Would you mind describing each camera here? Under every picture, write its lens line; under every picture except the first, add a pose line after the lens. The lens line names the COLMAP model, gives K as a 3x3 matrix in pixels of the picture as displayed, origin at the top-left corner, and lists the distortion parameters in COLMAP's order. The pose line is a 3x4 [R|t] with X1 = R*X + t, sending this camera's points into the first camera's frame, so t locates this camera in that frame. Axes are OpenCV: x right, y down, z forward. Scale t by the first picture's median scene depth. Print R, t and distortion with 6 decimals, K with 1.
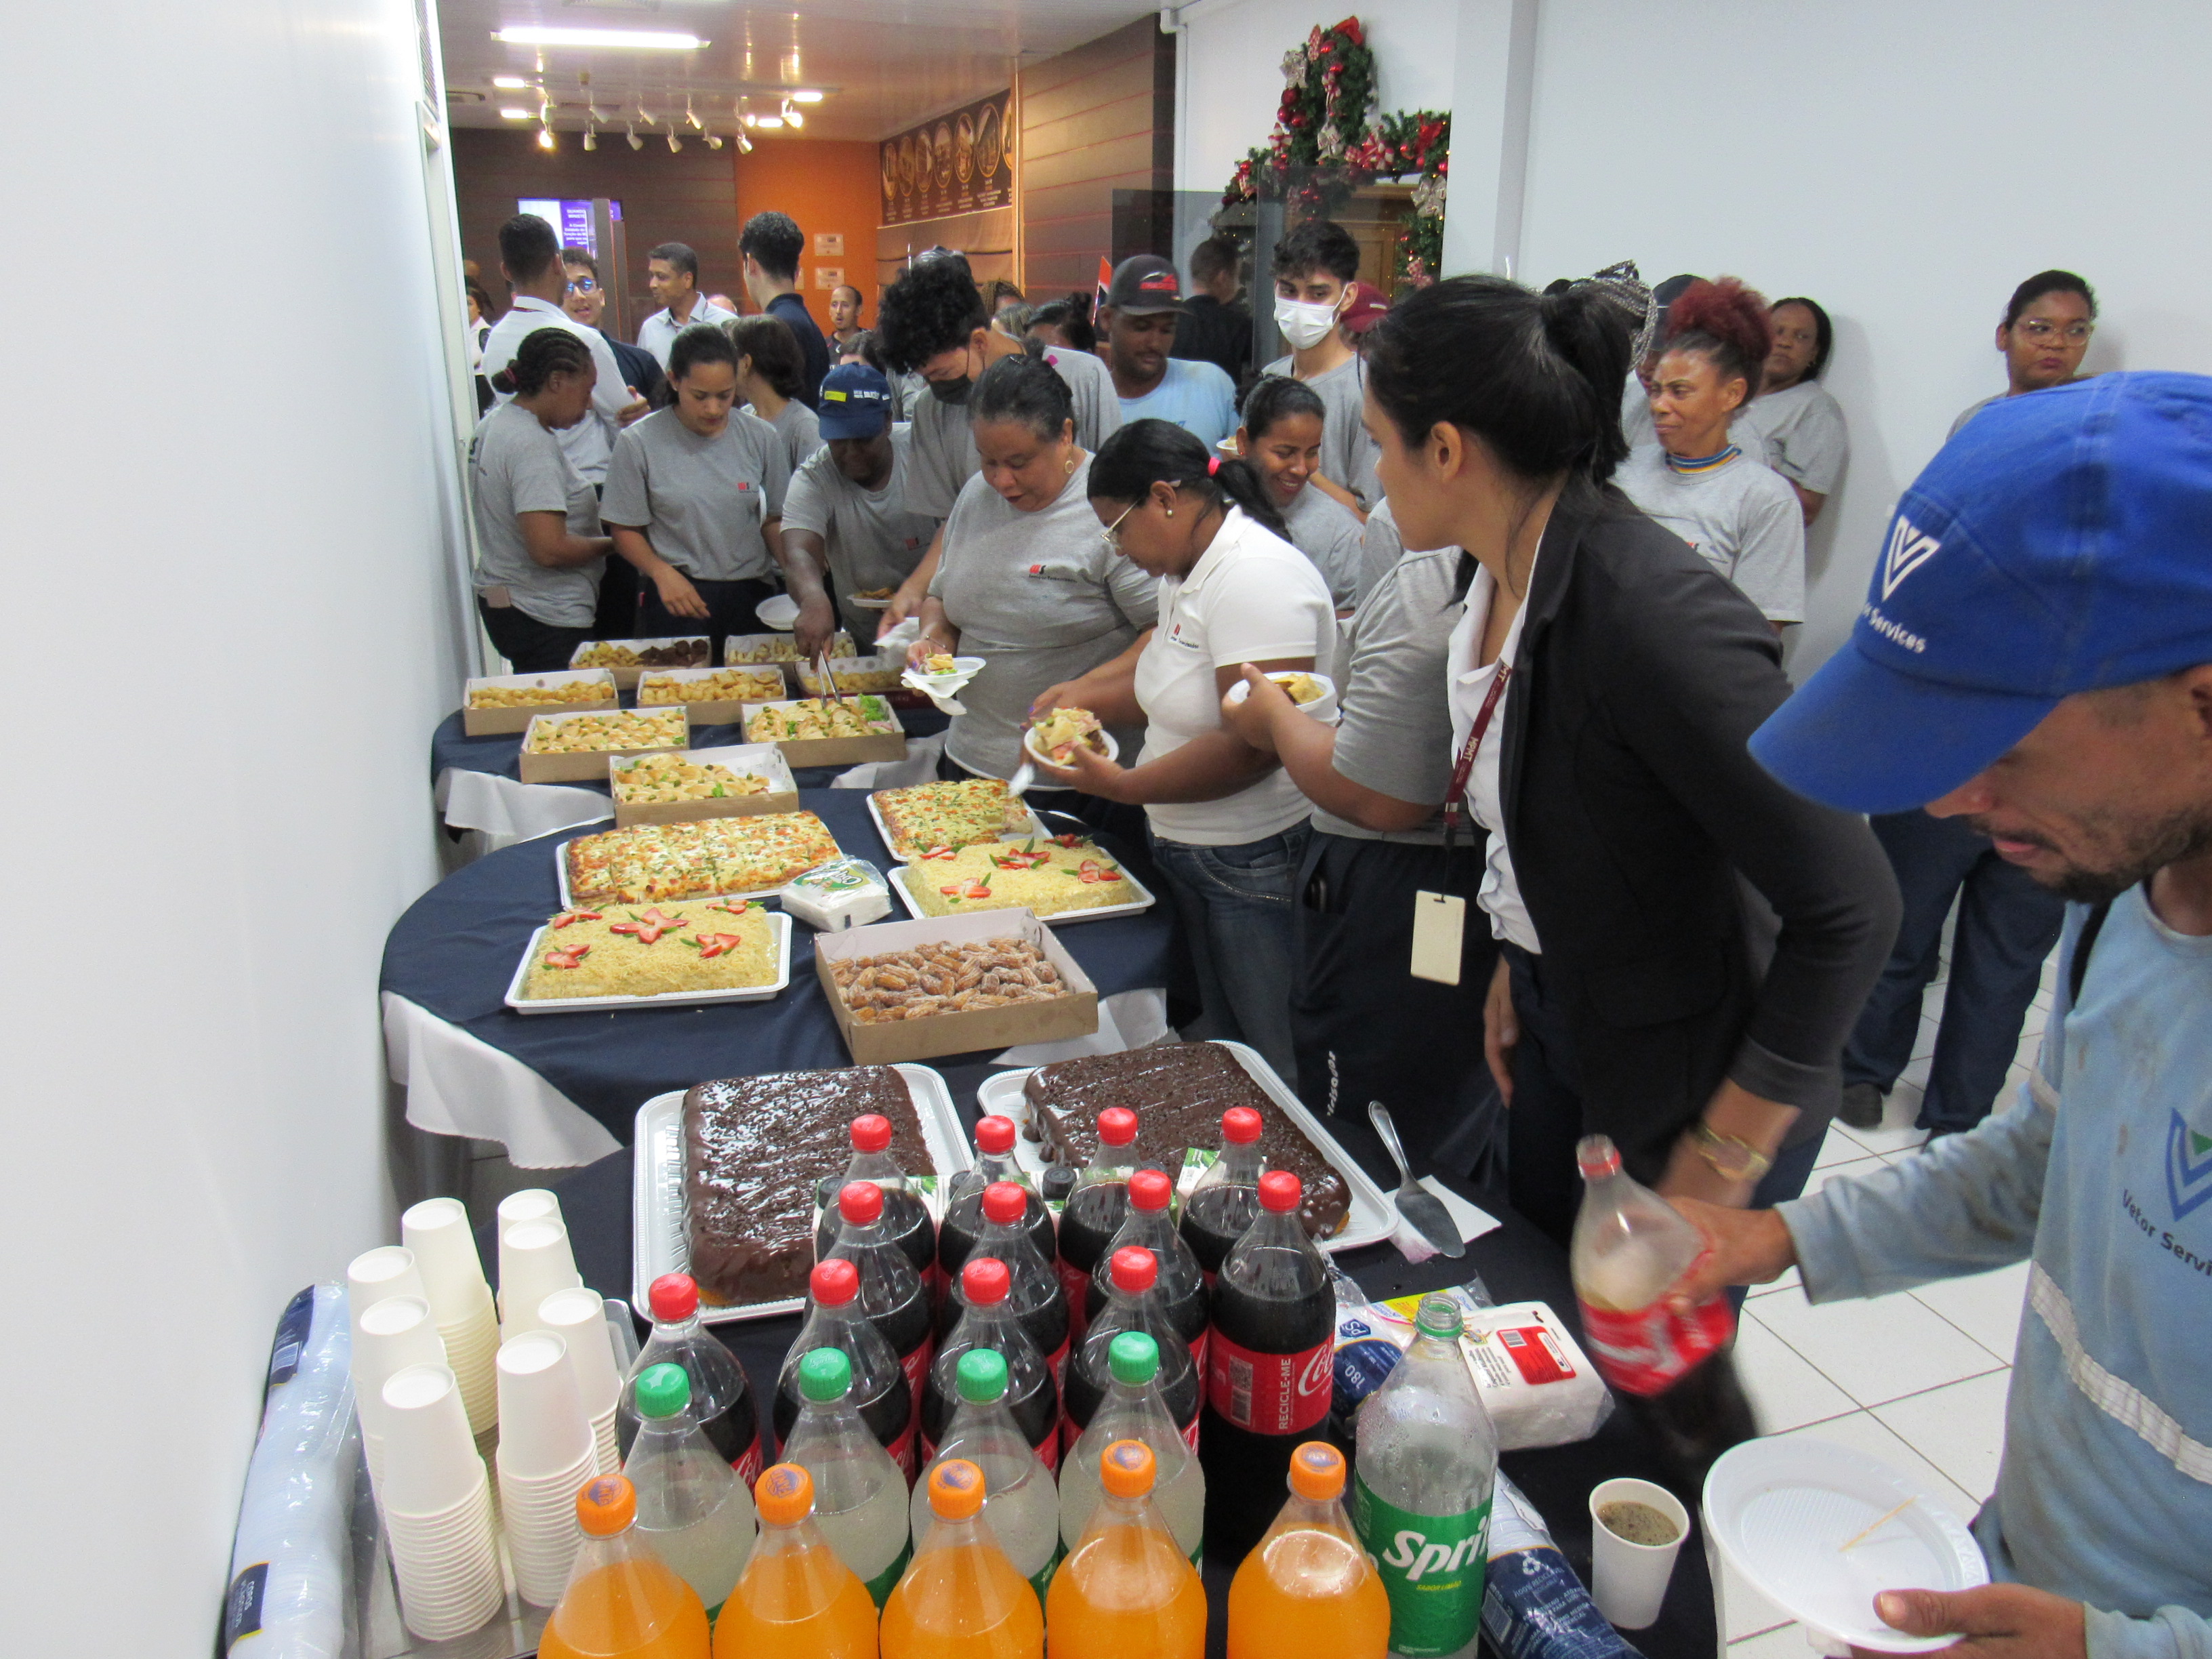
lens RADIAL K [[1583.9, 0, 1110.9], [0, 1583.9, 820.9], [0, 0, 1]] dist [-0.005641, -0.002023]
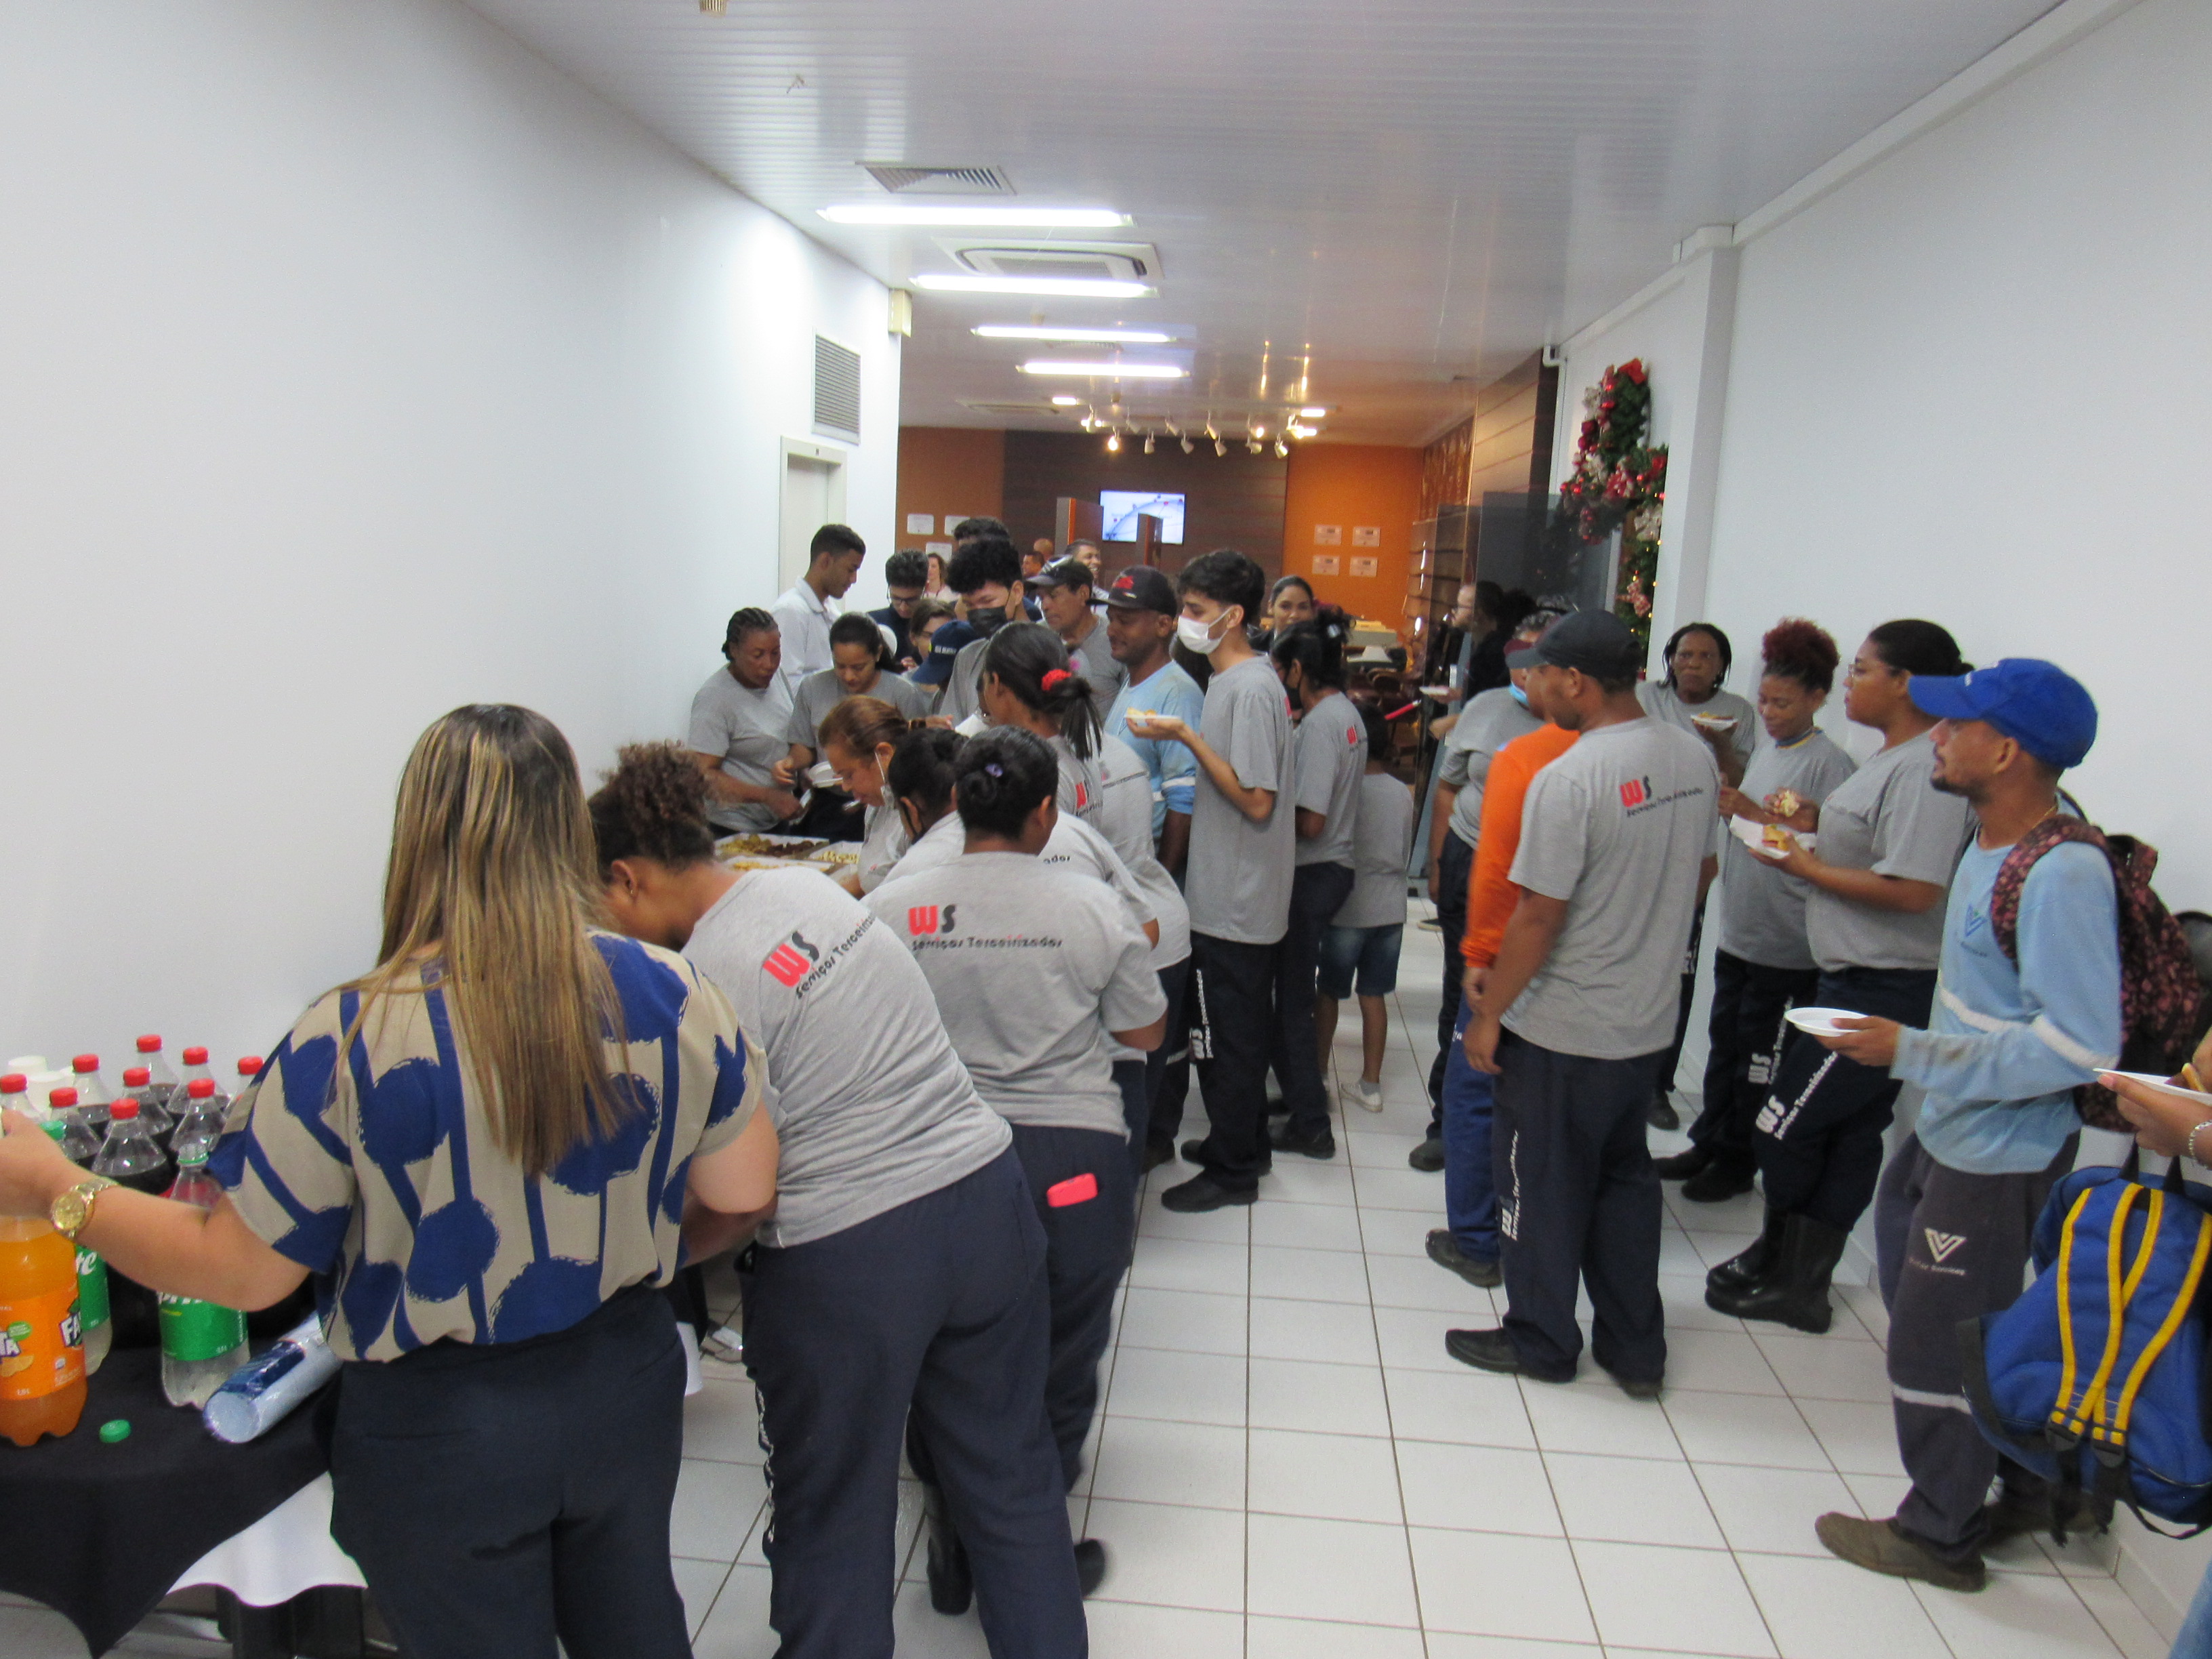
lens RADIAL K [[1583.9, 0, 1110.9], [0, 1583.9, 820.9], [0, 0, 1]] dist [-0.005641, -0.002023]
pose [[0.903698, 0.115729, -0.412234, 0.184402], [-0.182765, 0.974925, -0.126960, -0.000109], [0.387204, 0.190076, 0.902188, -0.029759]]
